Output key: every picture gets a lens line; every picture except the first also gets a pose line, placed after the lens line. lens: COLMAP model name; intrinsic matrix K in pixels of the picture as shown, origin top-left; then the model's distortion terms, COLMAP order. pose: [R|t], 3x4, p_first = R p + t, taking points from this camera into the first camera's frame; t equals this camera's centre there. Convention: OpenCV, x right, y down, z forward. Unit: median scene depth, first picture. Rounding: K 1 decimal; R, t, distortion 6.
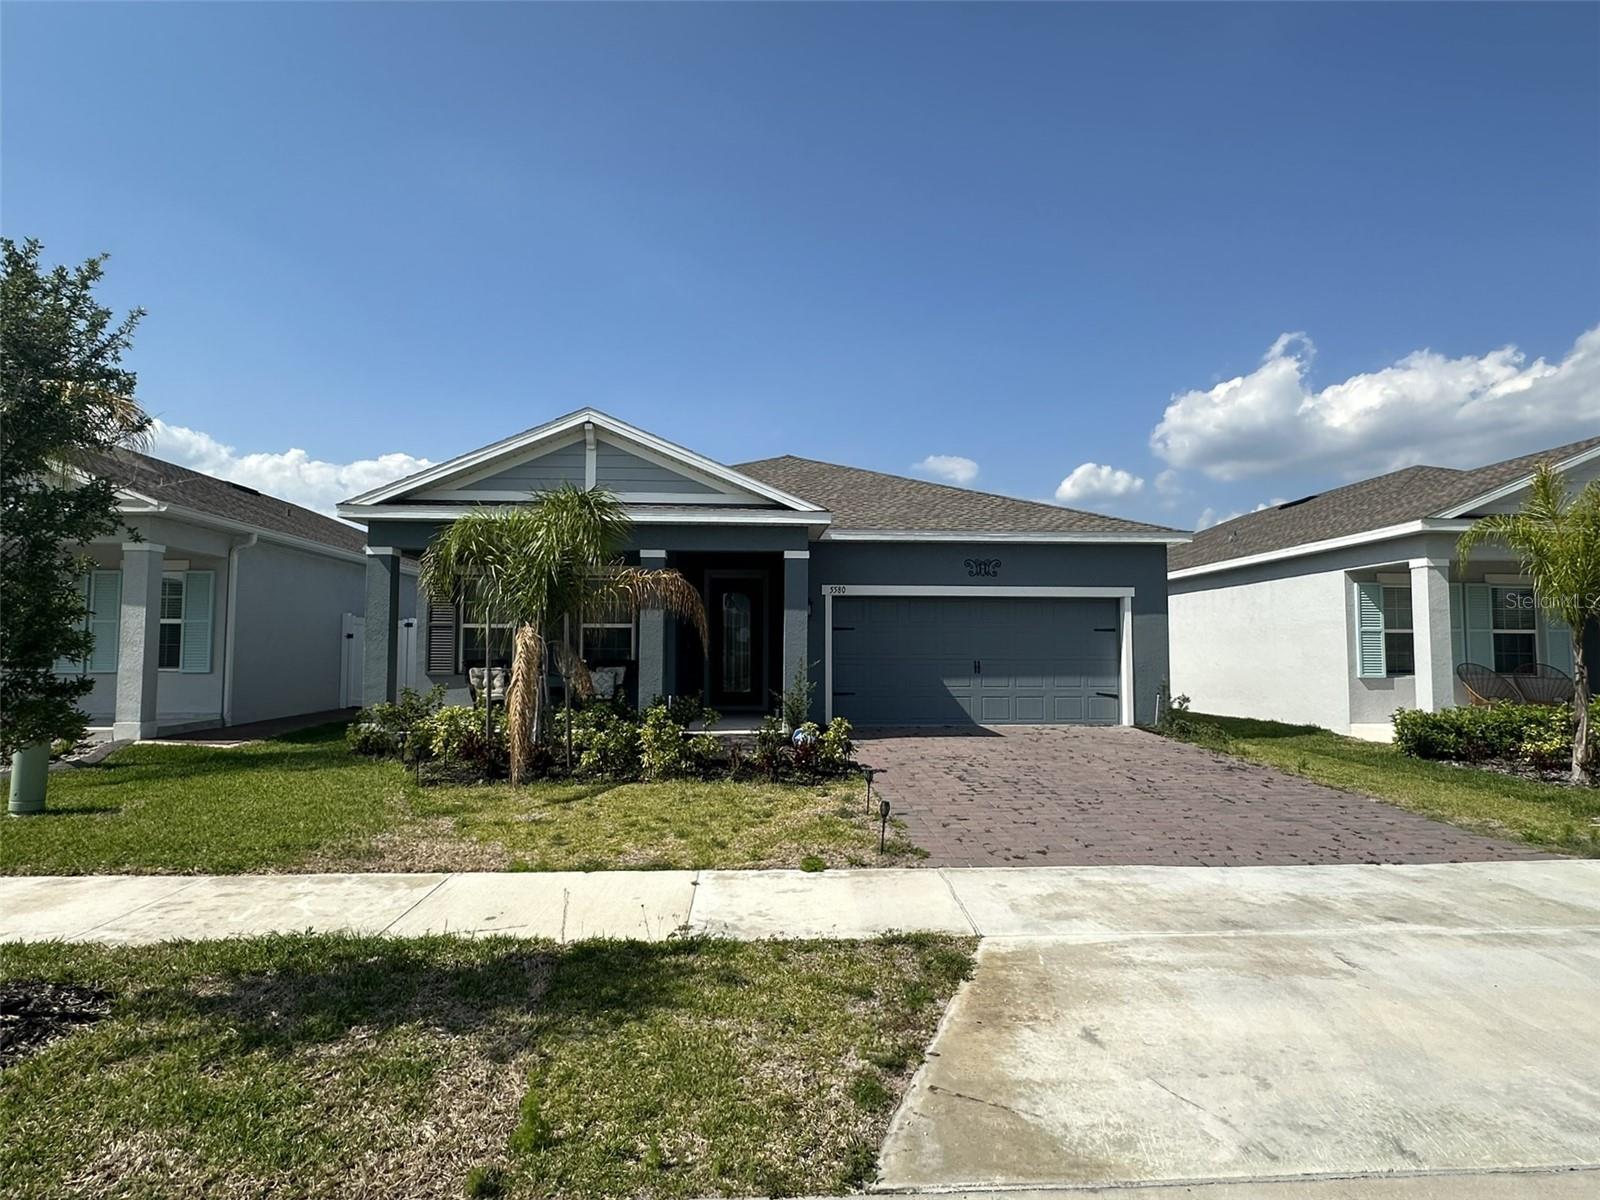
lens RADIAL K [[881.6, 0, 796.7], [0, 881.6, 599.8], [0, 0, 1]] dist [0.000343, -0.000108]
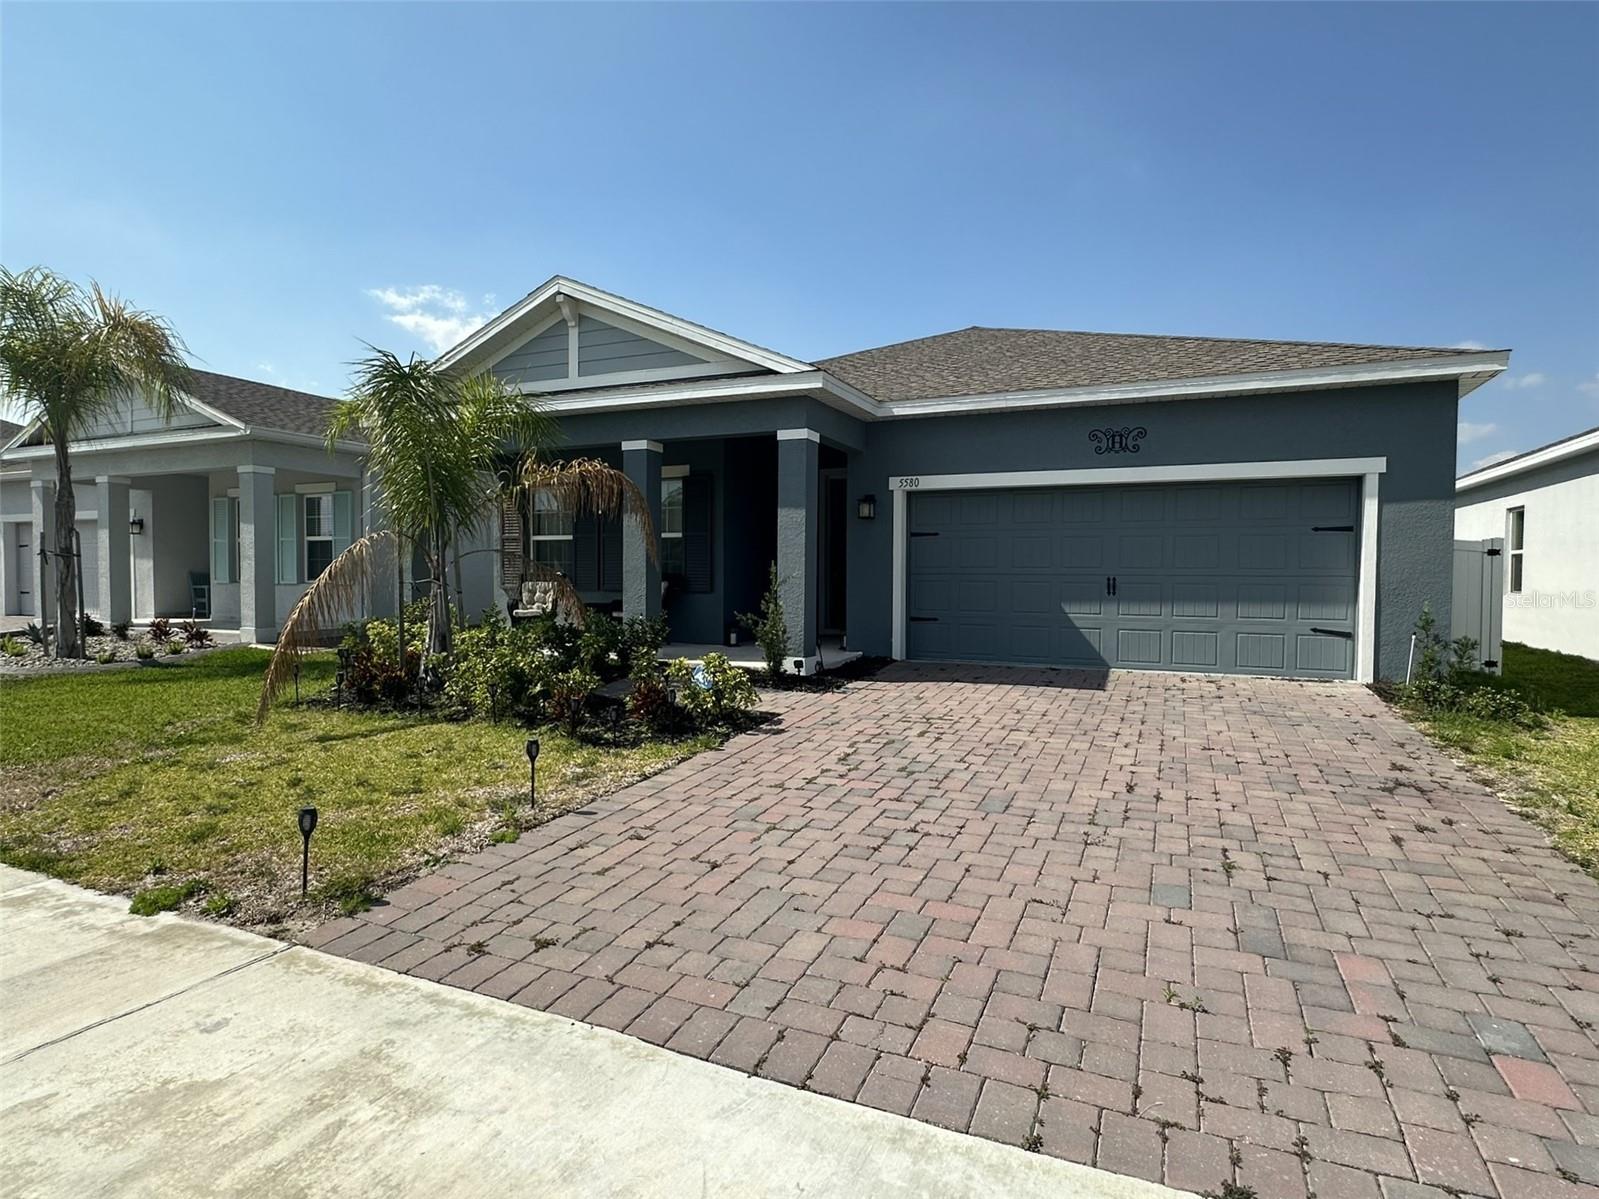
lens RADIAL K [[851.8, 0, 801.0], [0, 851.8, 601.4], [0, 0, 1]] dist [-0.002014, -0.000305]
pose [[0.891267, 0.017524, -0.453139, 0.294395], [0.024643, 0.995905, 0.086982, 0.023975], [0.452808, -0.088691, 0.887186, 0.299132]]
